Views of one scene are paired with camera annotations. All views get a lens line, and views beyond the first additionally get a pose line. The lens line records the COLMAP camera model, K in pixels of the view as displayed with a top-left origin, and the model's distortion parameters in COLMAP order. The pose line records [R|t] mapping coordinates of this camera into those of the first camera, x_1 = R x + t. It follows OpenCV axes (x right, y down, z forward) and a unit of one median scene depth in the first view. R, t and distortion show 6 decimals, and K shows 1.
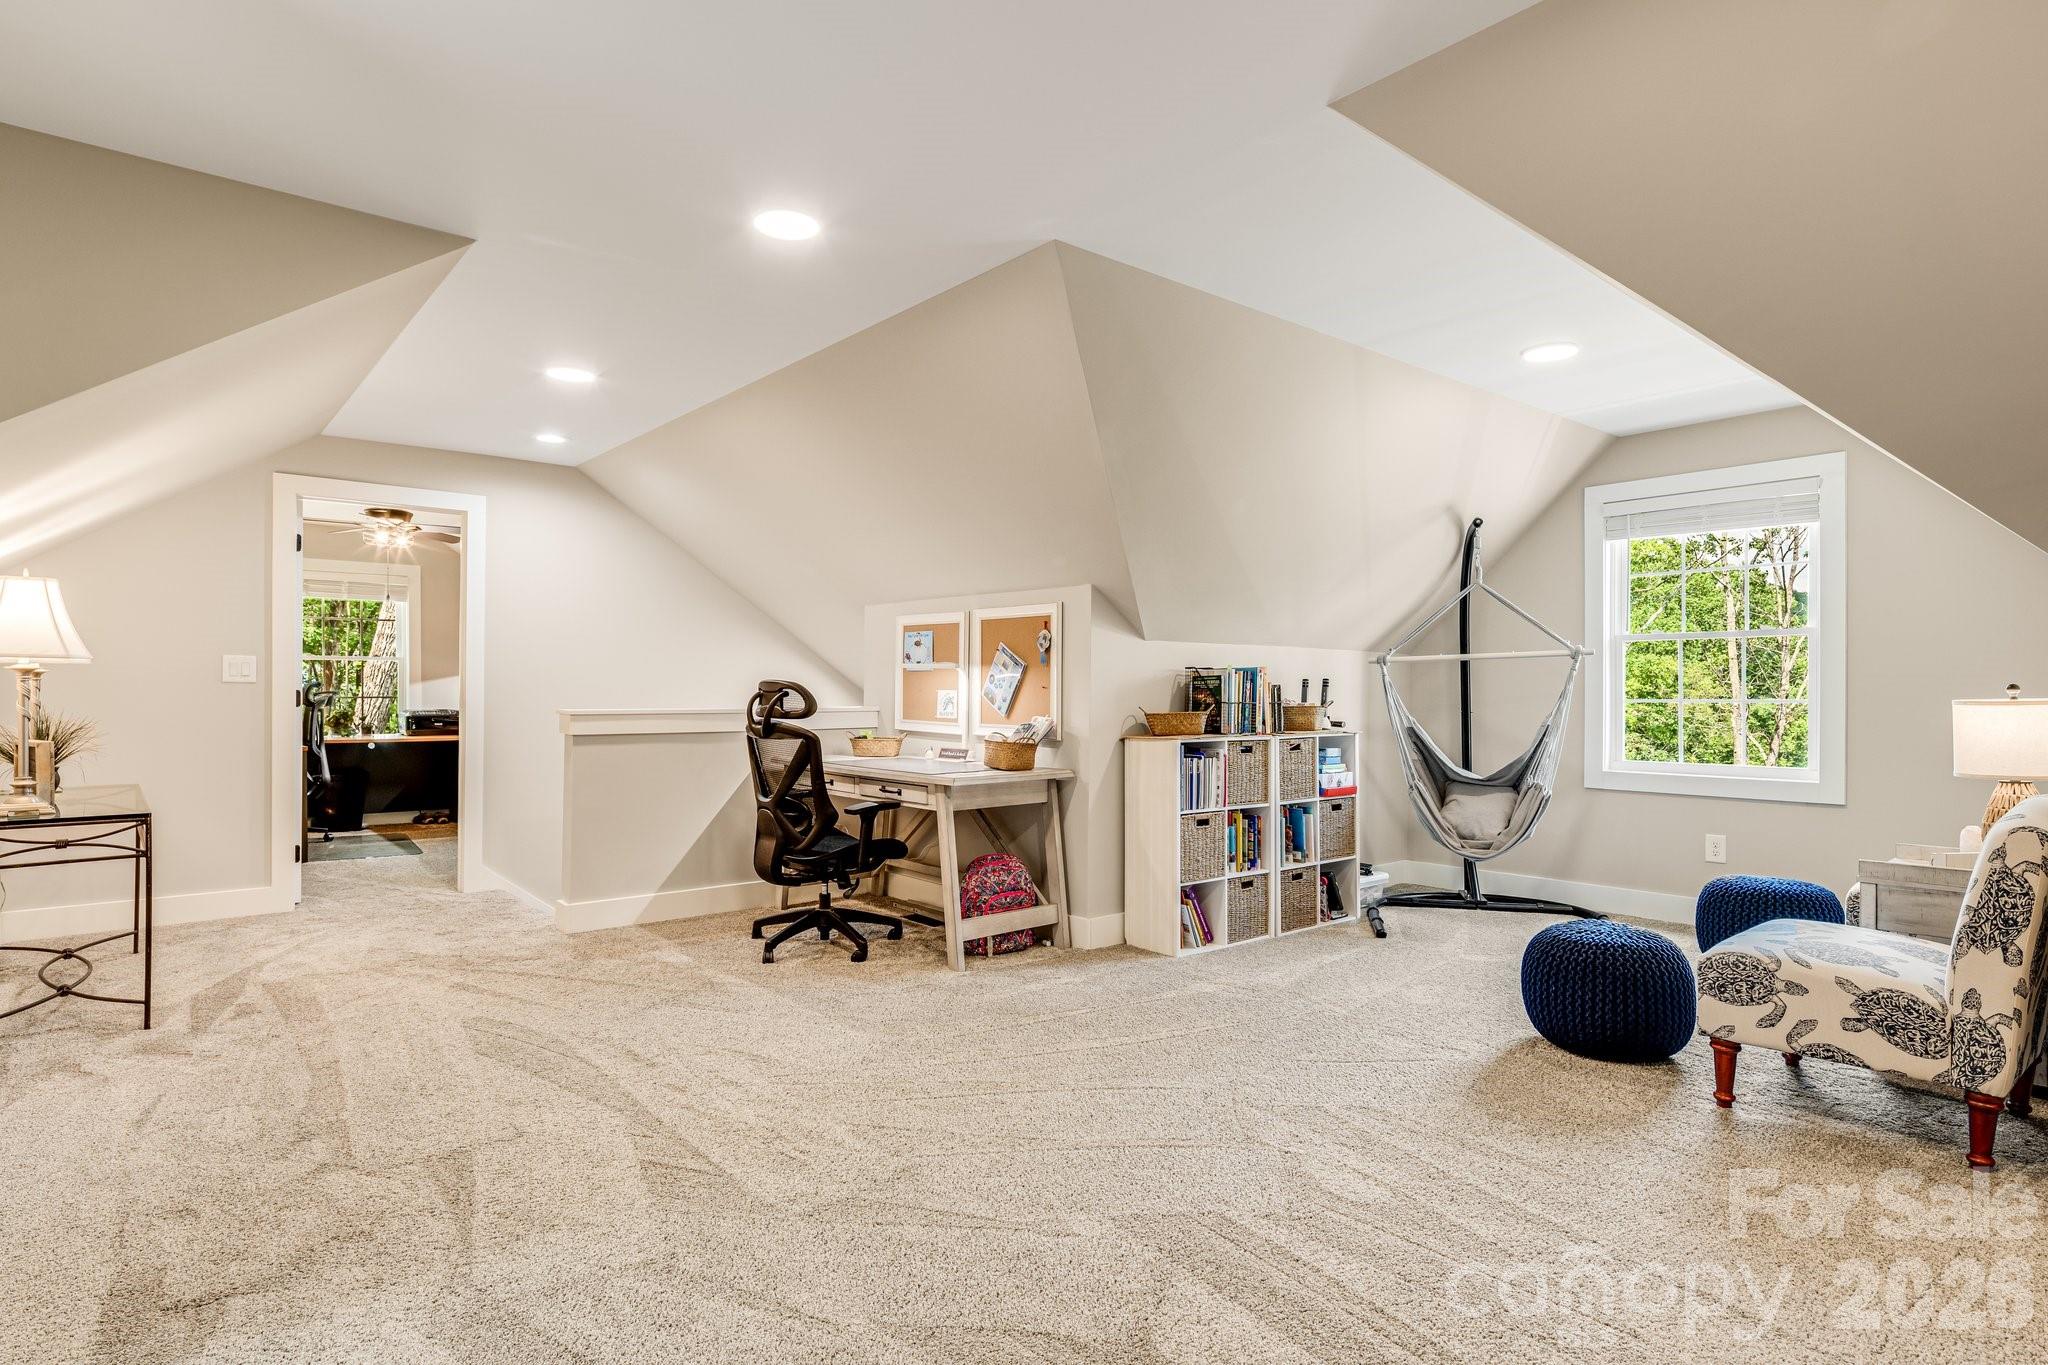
lens RADIAL K [[1035.2, 0, 1006.6], [0, 1035.2, 690.3], [0, 0, 1]] dist [0.011067, -0.008548]
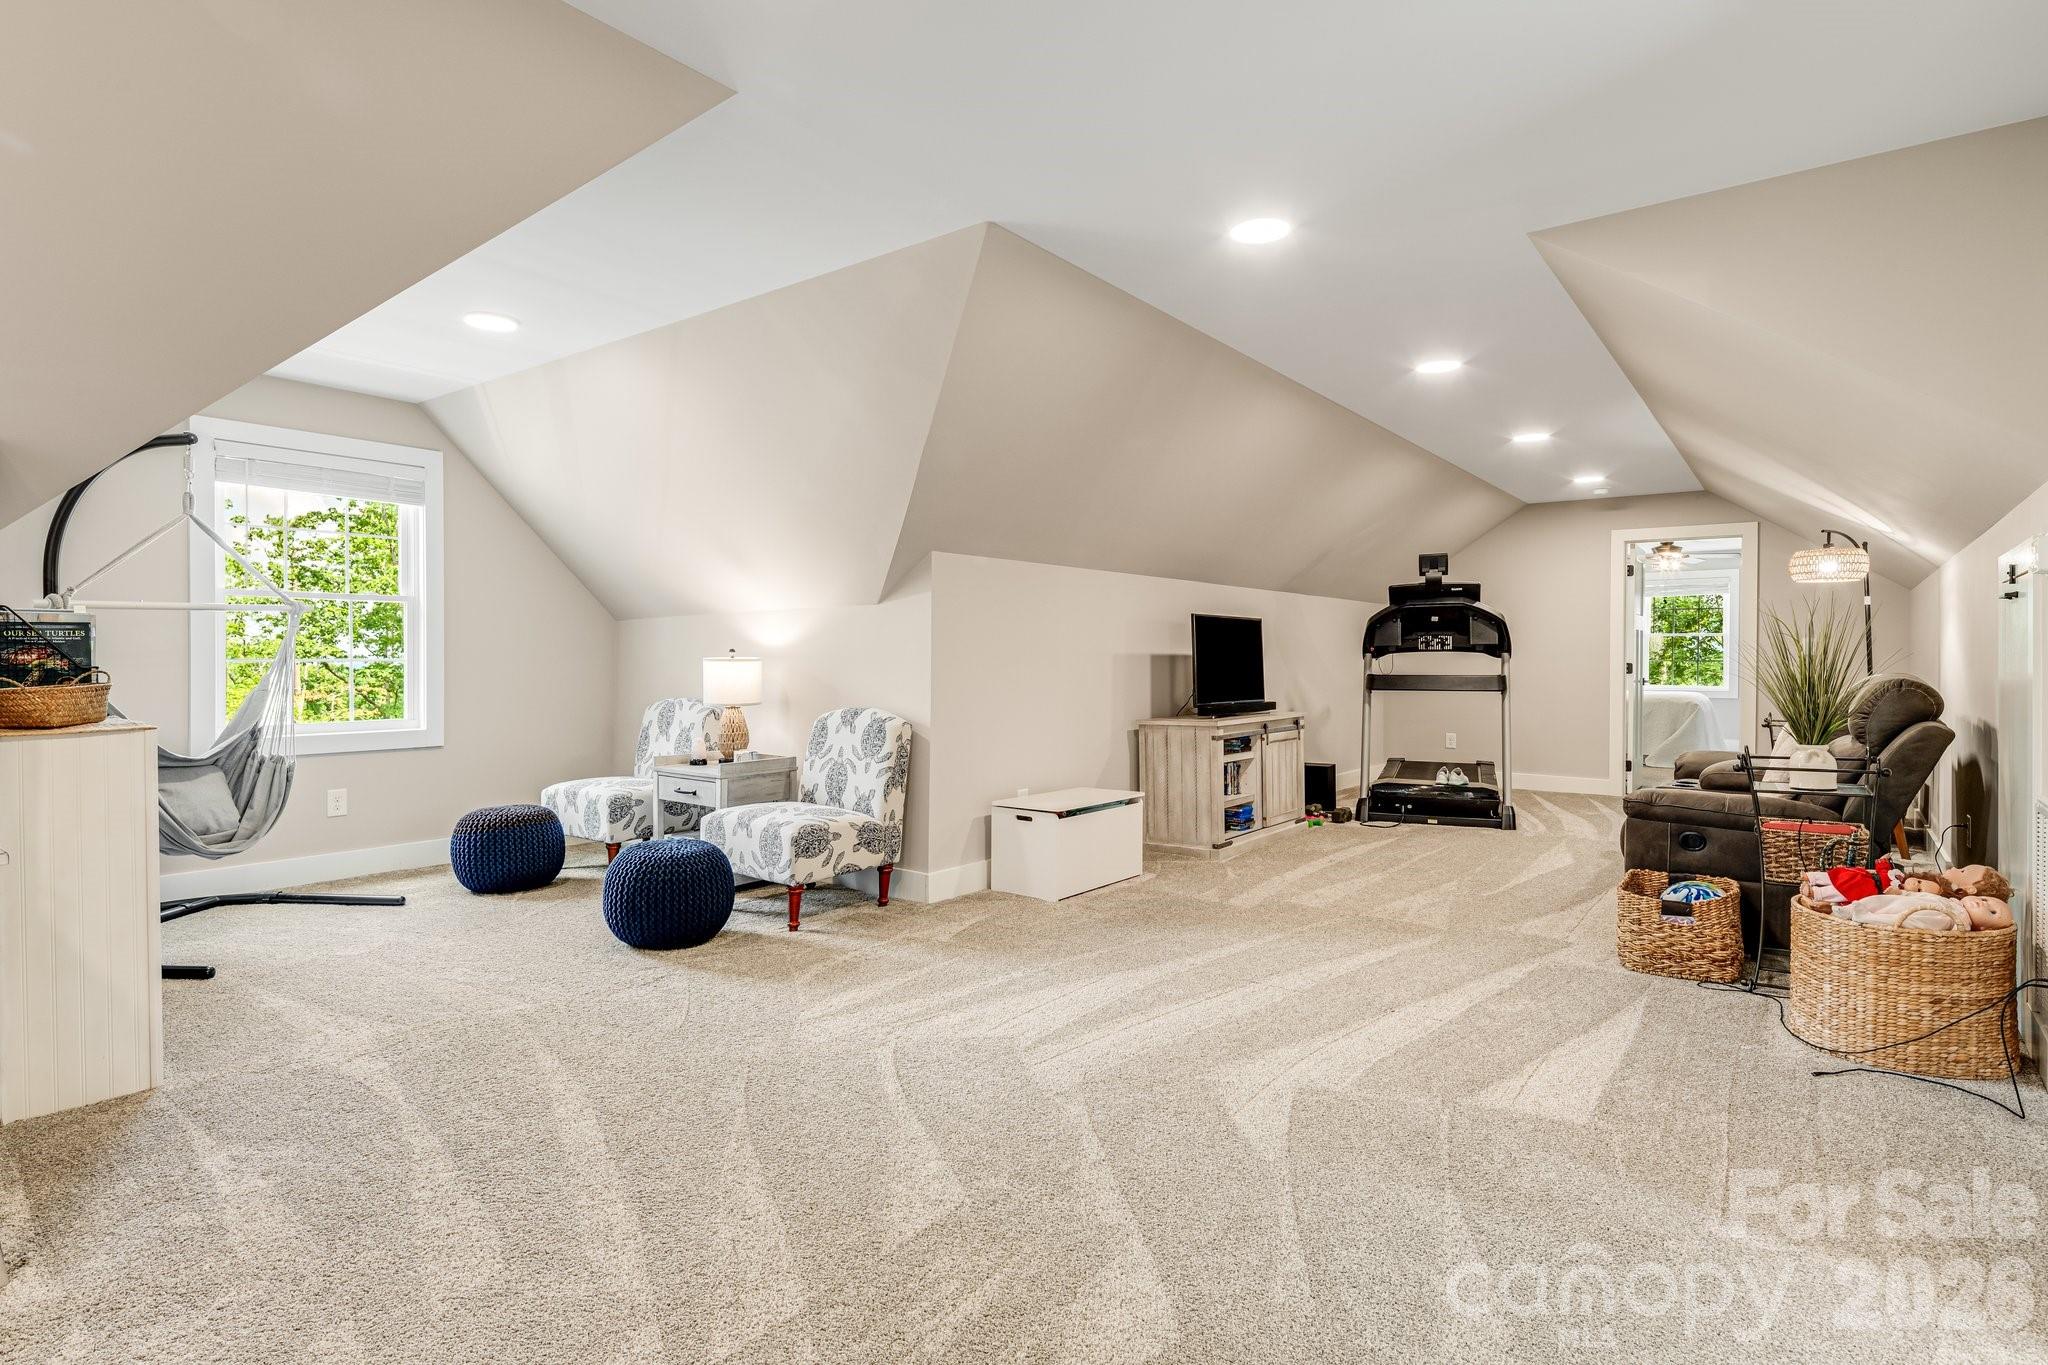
lens RADIAL K [[1035.2, 0, 1012.3], [0, 1035.2, 665.9], [0, 0, 1]] dist [0.011067, -0.008548]
pose [[-0.200088, -0.011604, 0.979709, -0.784481], [-0.007607, 0.999918, 0.010290, 0.000546], [-0.979748, -0.005393, -0.200160, 0.933473]]
